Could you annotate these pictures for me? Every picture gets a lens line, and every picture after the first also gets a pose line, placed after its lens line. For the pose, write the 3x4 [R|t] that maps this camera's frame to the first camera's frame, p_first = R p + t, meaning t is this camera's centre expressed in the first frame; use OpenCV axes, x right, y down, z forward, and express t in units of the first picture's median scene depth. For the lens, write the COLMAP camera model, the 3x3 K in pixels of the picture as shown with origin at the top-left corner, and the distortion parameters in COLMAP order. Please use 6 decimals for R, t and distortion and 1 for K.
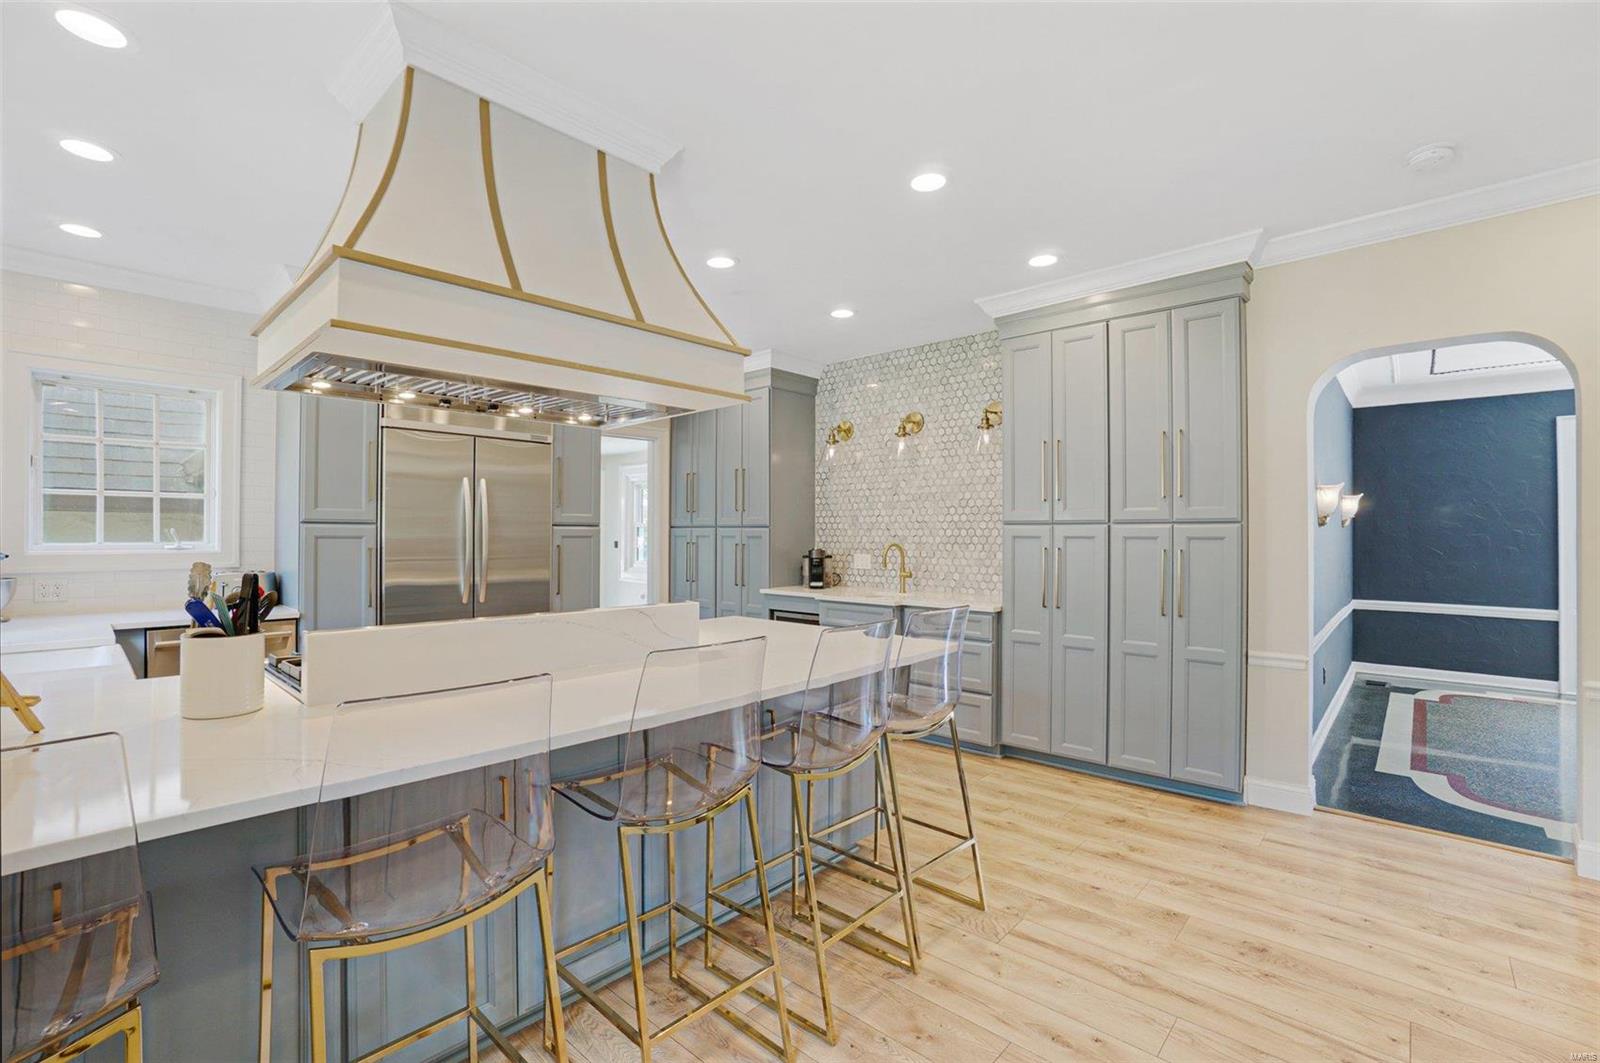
lens RADIAL K [[703.4, 0, 789.1], [0, 703.4, 530.7], [0, 0, 1]] dist [-0.067435, 0.024836]
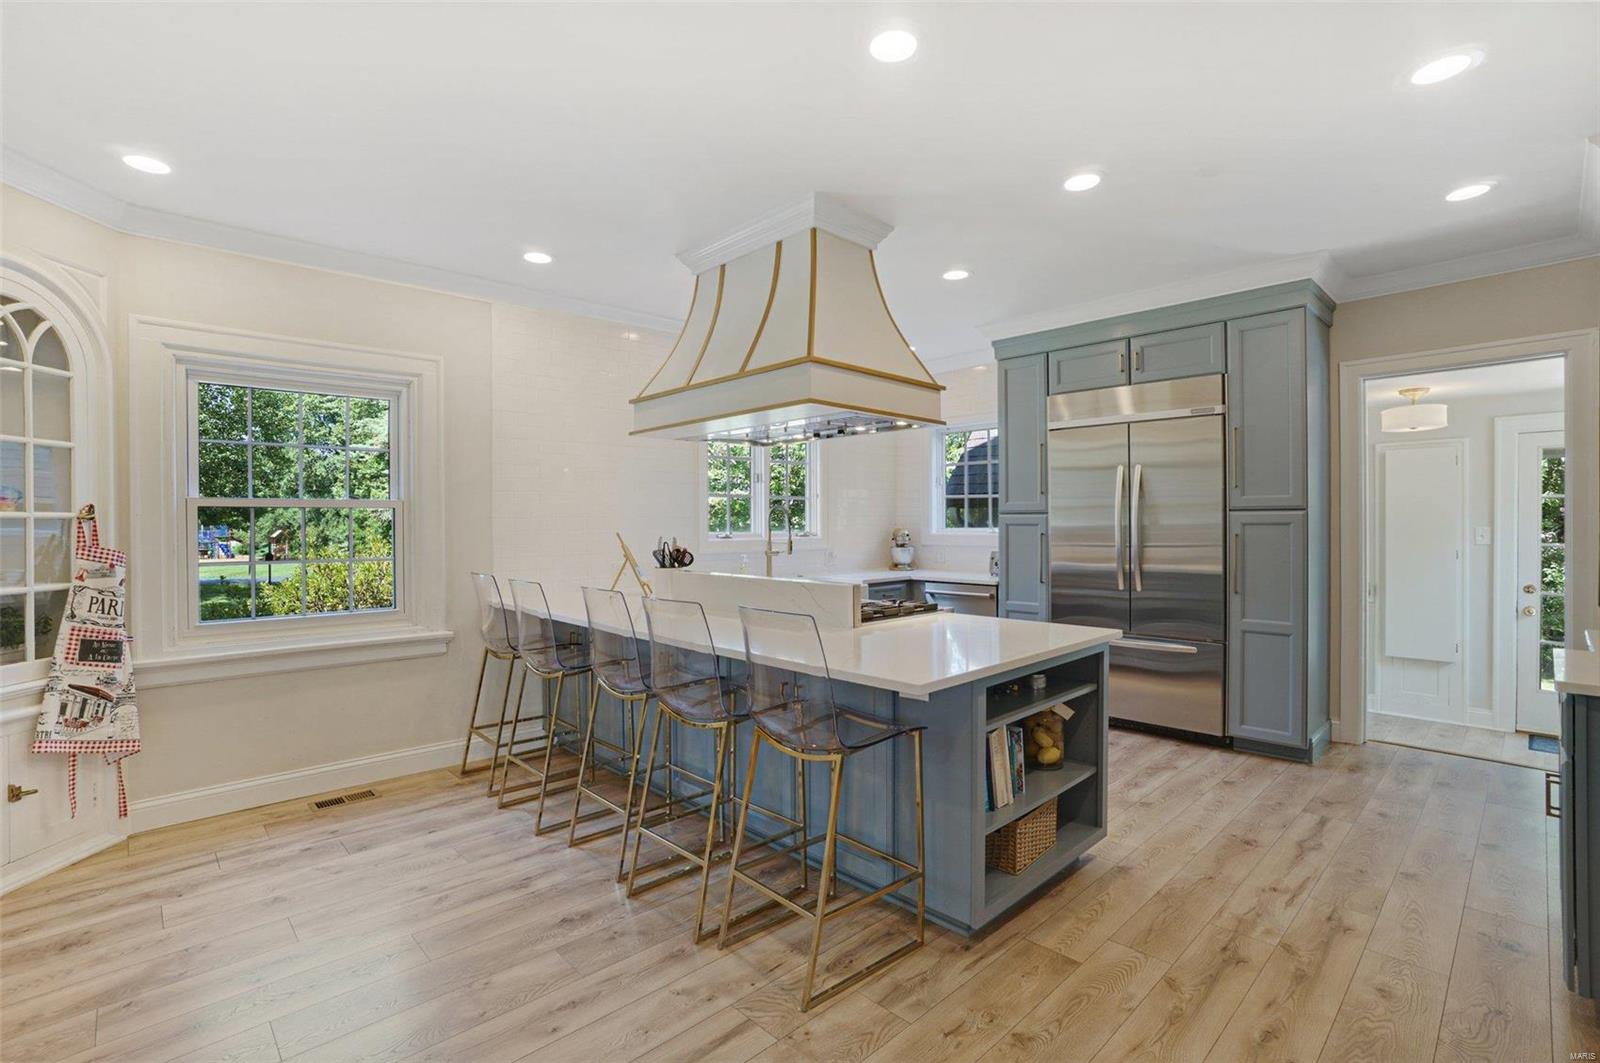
lens RADIAL K [[712.5, 0, 789.0], [0, 712.5, 524.7], [0, 0, 1]] dist [-0.057479, 0.019779]
pose [[-0.056254, 0.006350, -0.998396, 0.714602], [0.013859, 0.999888, 0.005578, -0.003510], [0.998320, -0.013523, -0.056335, 0.690825]]
